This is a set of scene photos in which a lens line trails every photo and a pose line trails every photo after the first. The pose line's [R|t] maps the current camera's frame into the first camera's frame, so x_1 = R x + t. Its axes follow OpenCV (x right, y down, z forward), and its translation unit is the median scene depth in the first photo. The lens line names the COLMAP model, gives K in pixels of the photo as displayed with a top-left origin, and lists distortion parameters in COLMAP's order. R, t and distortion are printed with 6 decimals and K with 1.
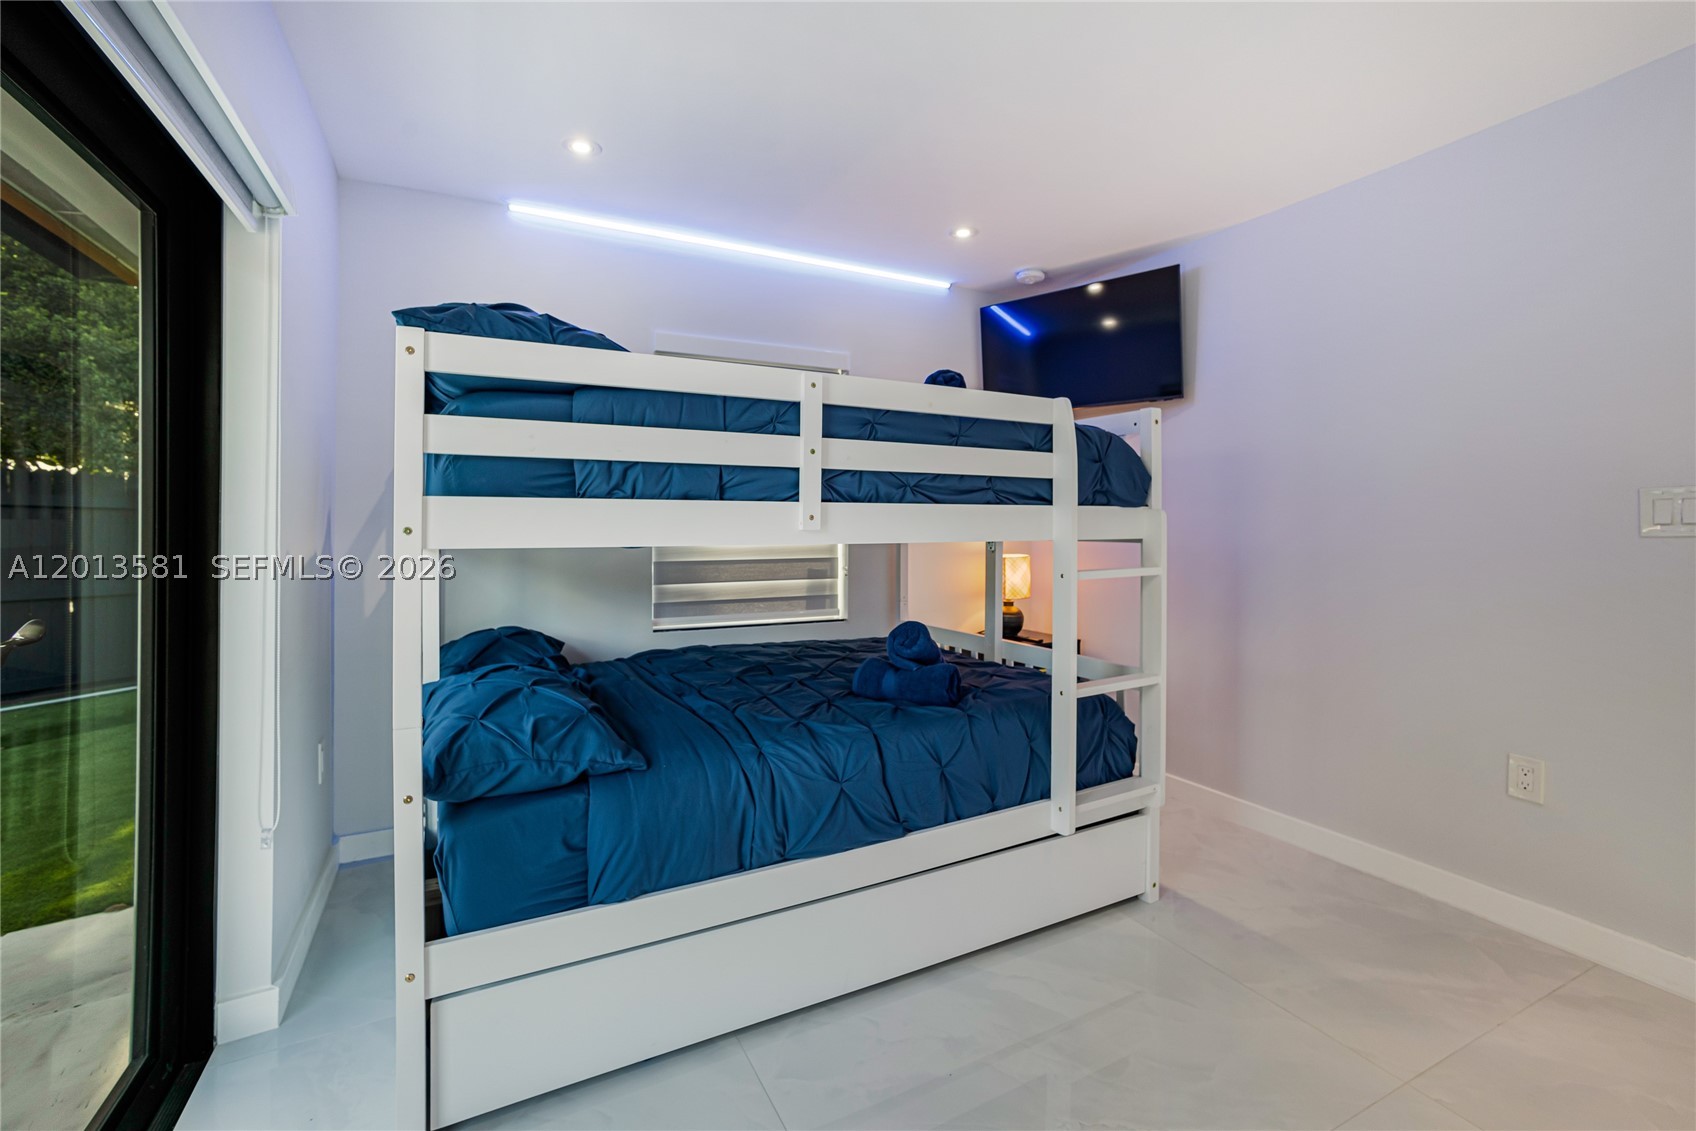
lens RADIAL K [[756.4, 0, 847.4], [0, 756.4, 533.7], [0, 0, 1]] dist [-0.025123, 0.000101]
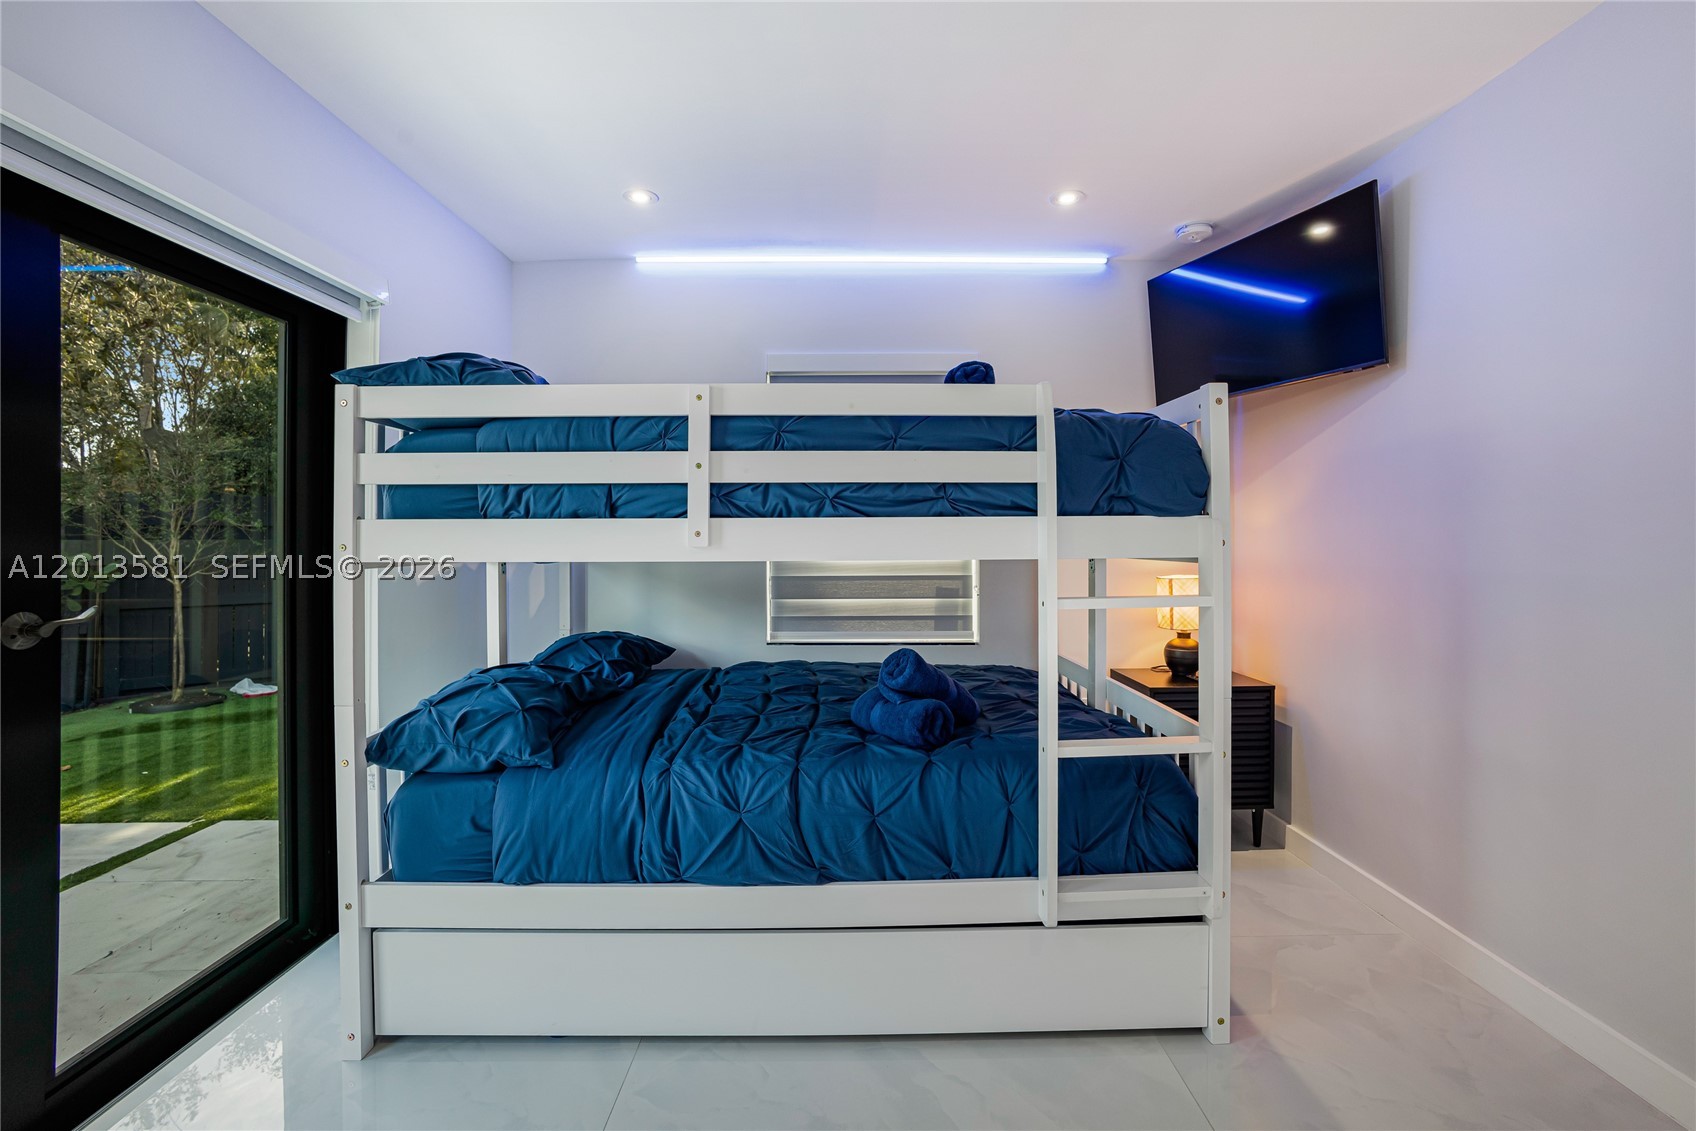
lens RADIAL K [[760.1, 0, 854.3], [0, 760.1, 543.4], [0, 0, 1]] dist [-0.054129, 0.020852]
pose [[0.884776, -0.001158, -0.466015, 0.559520], [-0.001707, 0.999982, -0.005726, -0.003930], [0.466014, 0.005862, 0.884758, 0.225147]]
